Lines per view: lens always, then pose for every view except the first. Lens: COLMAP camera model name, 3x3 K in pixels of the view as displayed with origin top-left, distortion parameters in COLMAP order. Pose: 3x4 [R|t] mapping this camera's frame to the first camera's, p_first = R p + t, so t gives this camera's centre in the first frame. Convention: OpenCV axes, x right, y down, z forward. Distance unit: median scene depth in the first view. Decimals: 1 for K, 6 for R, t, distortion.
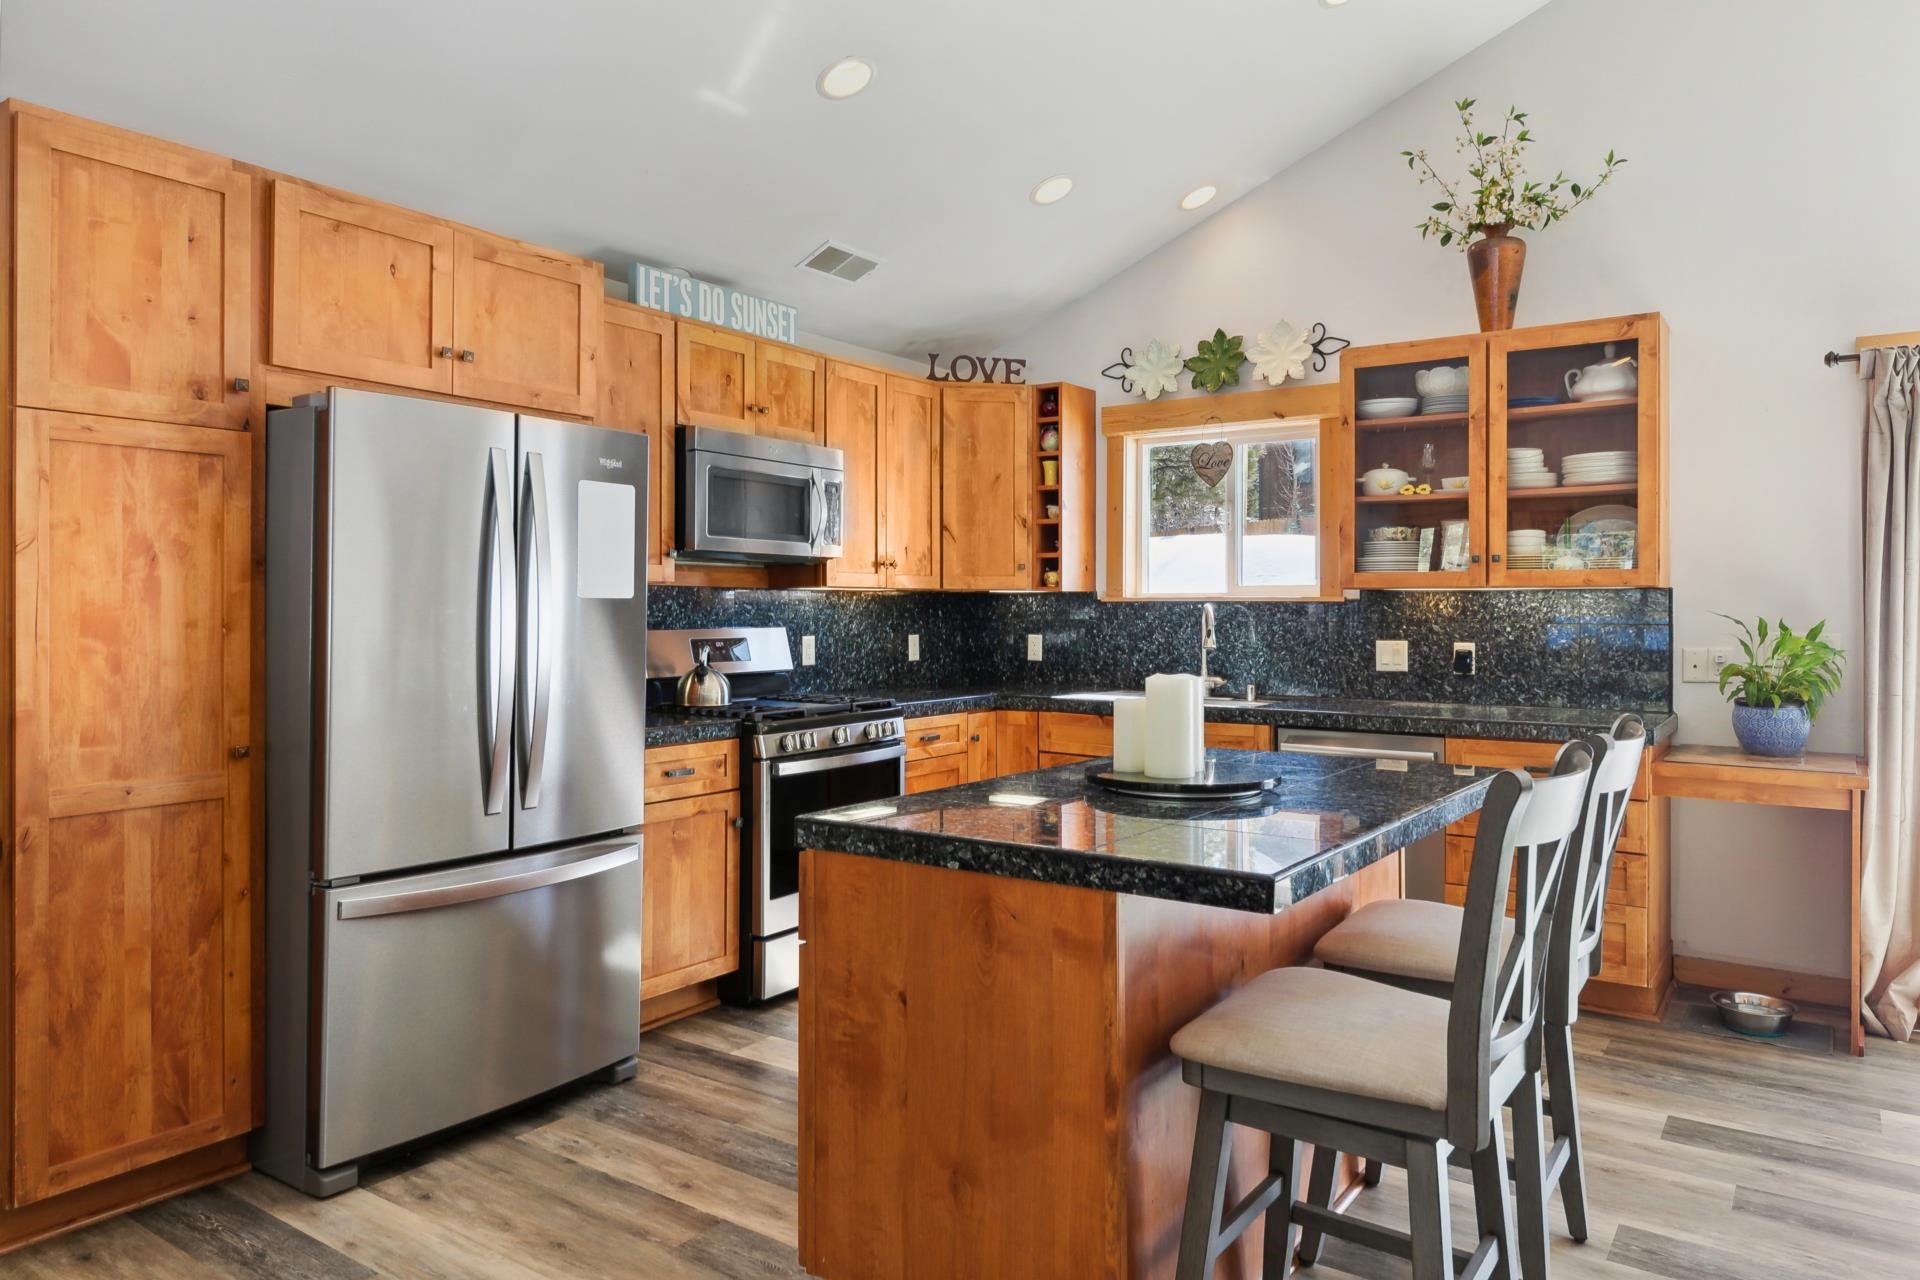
lens RADIAL K [[1251.6, 0, 1026.7], [0, 1251.6, 605.1], [0, 0, 1]] dist [0.000536, -0.005160]
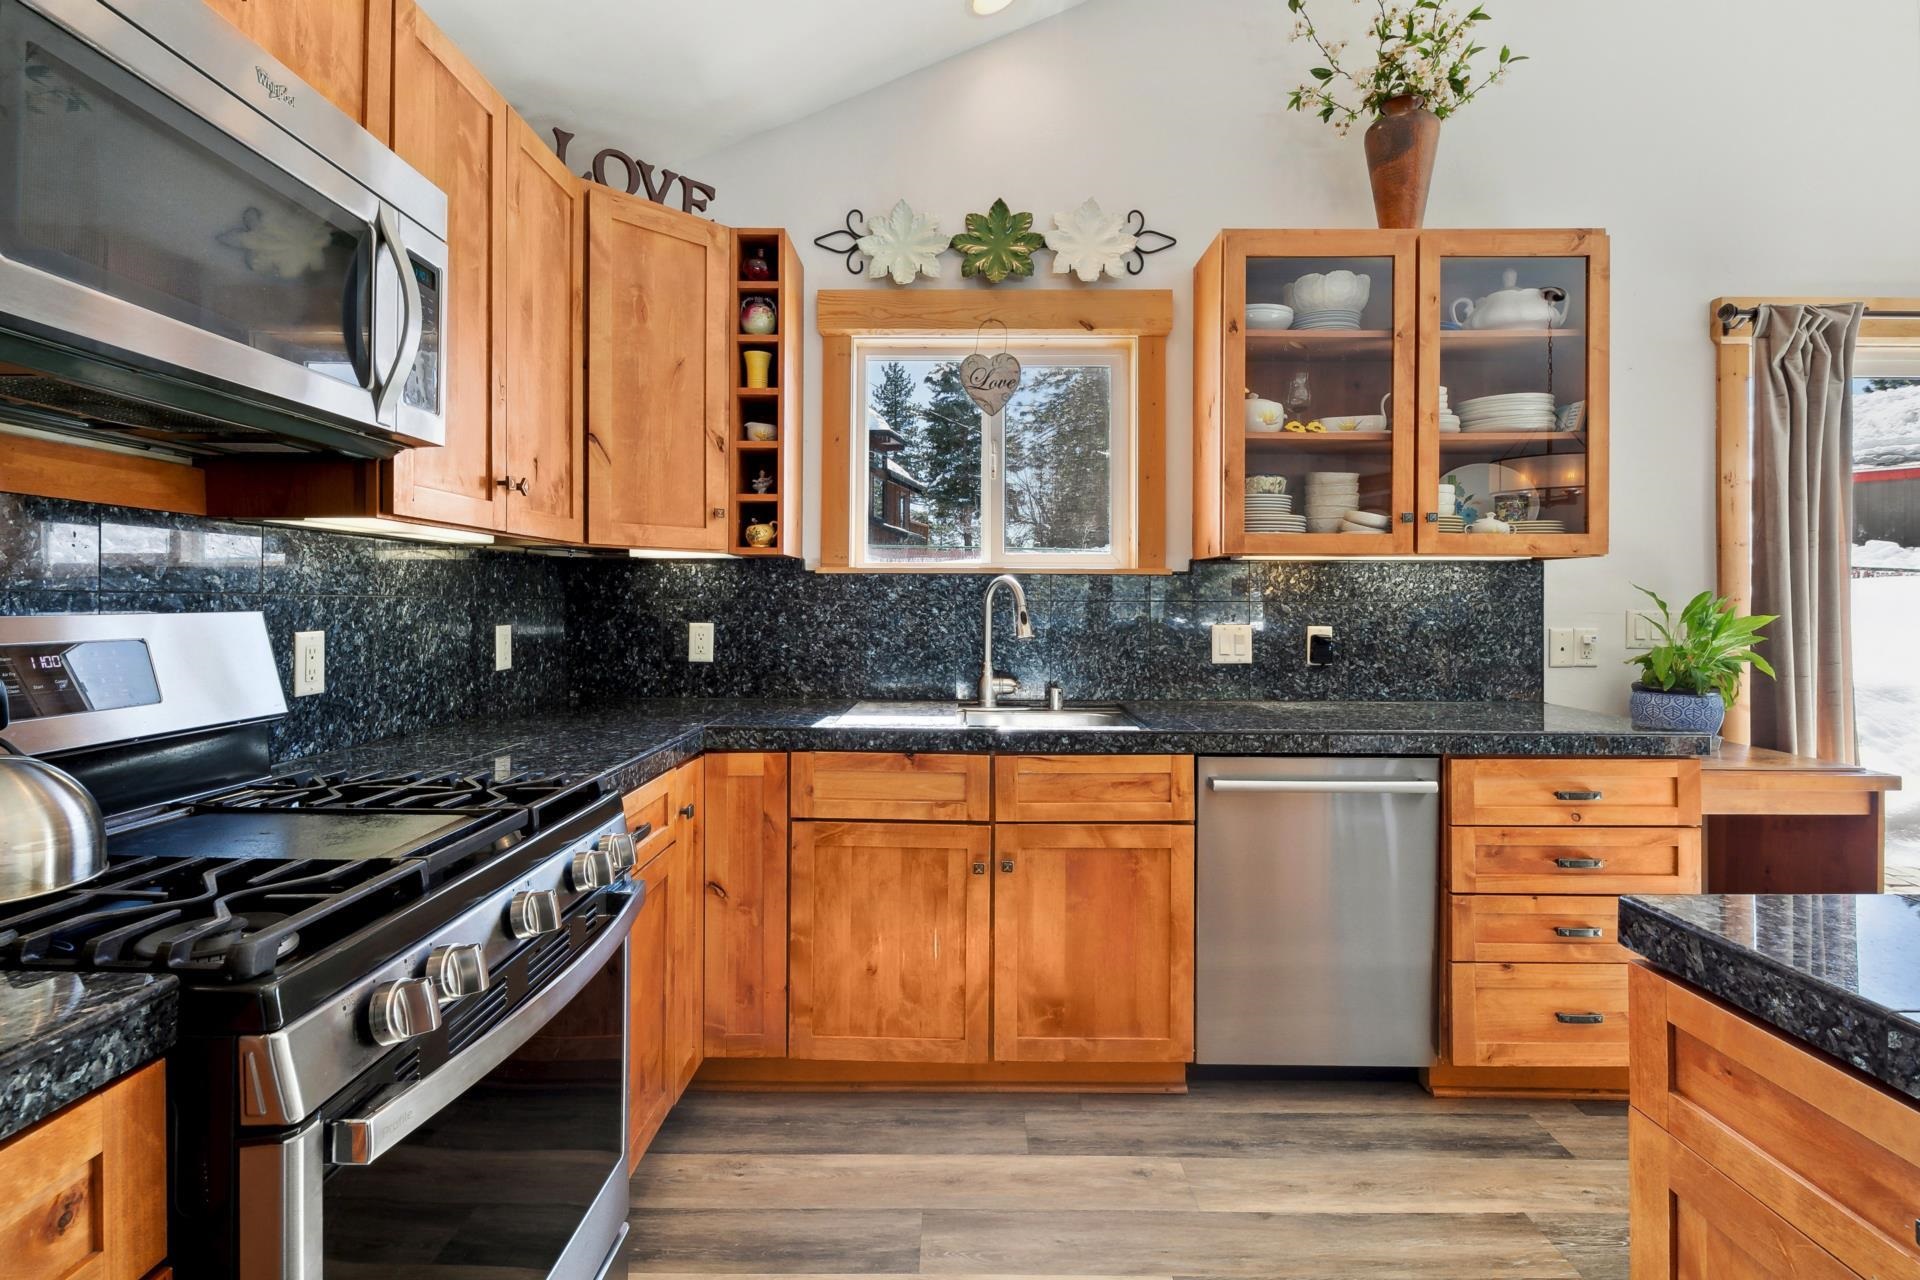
lens RADIAL K [[894.7, 0, 961.4], [0, 894.7, 599.7], [0, 0, 1]] dist [0.008199, -0.003539]
pose [[0.843114, 0.002361, 0.537730, -0.166154], [-0.001970, 0.999997, -0.001302, 0.014602], [-0.537732, 0.000039, 0.843116, 0.660862]]
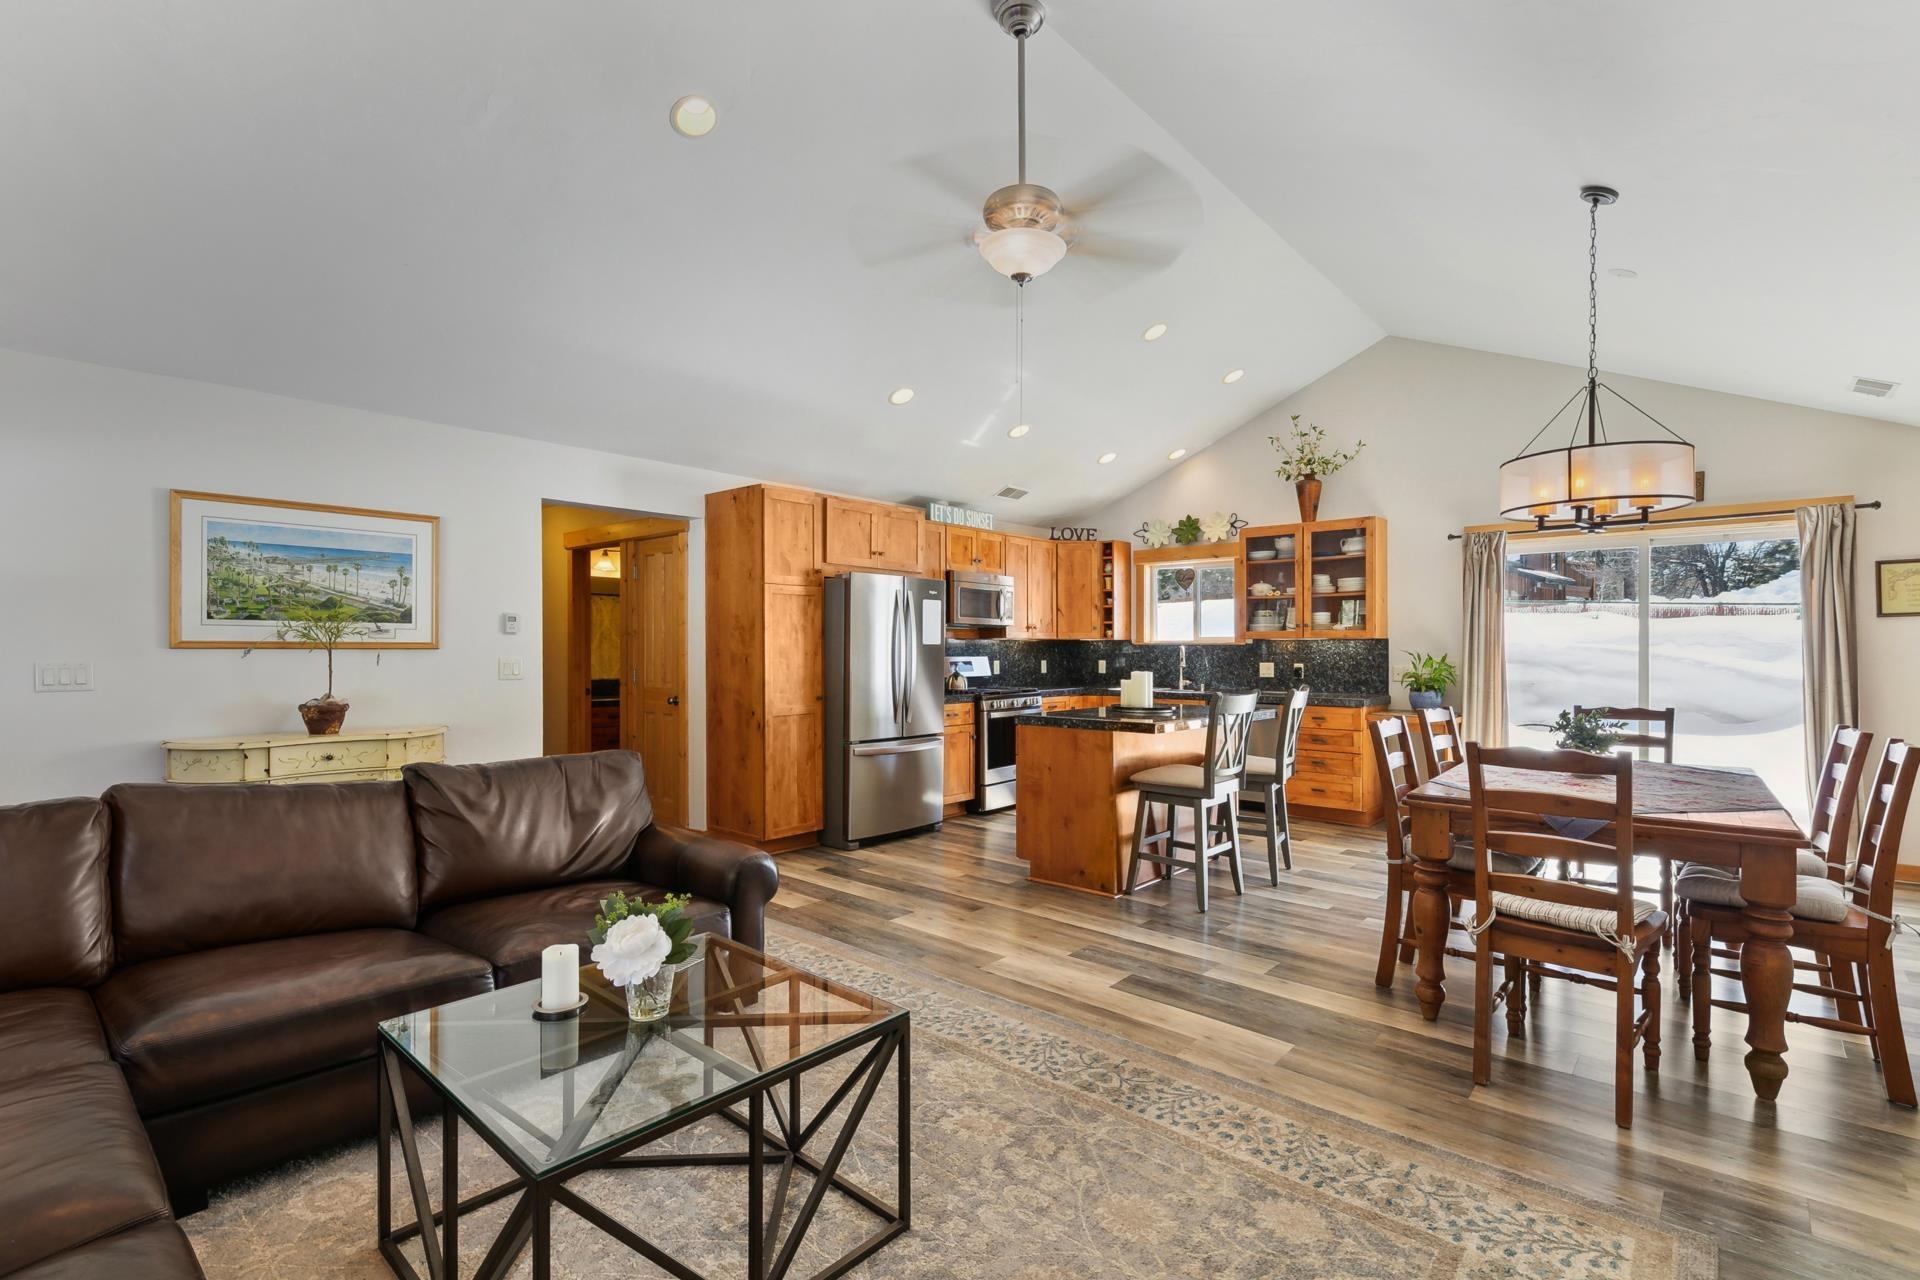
lens RADIAL K [[894.7, 0, 1042.9], [0, 894.7, 650.2], [0, 0, 1]] dist [0.008199, -0.003539]
pose [[0.997094, -0.001041, -0.076174, 0.027510], [0.001502, 0.999981, 0.005983, -0.002673], [0.076166, -0.006080, 0.997077, -0.603067]]
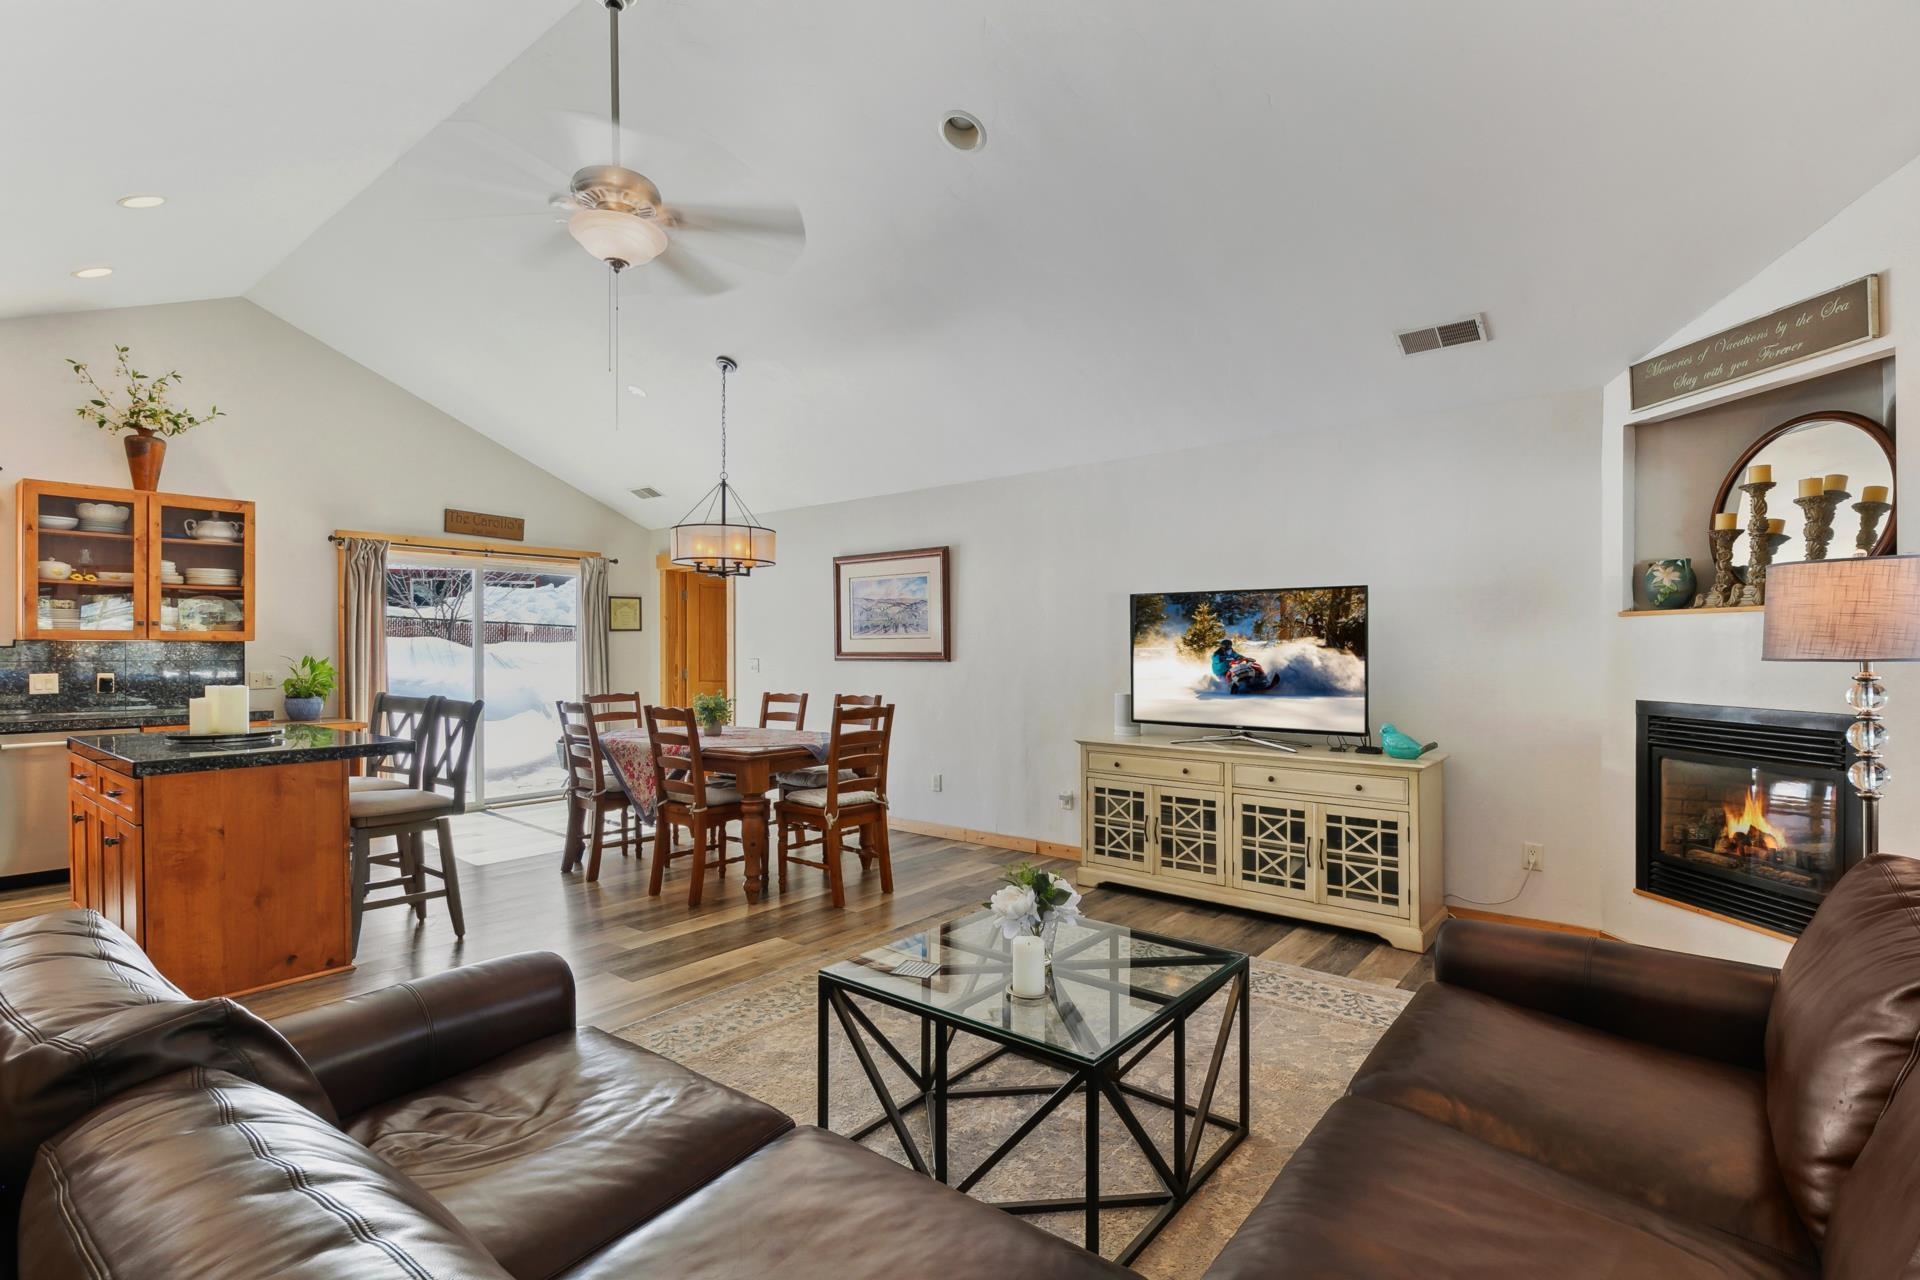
lens RADIAL K [[894.7, 0, 934.4], [0, 894.7, 651.4], [0, 0, 1]] dist [0.008199, -0.003539]
pose [[0.104440, -0.005215, 0.994517, -0.724209], [-0.002859, 0.999981, 0.005544, -0.008278], [-0.994527, -0.003422, 0.104423, -0.196969]]
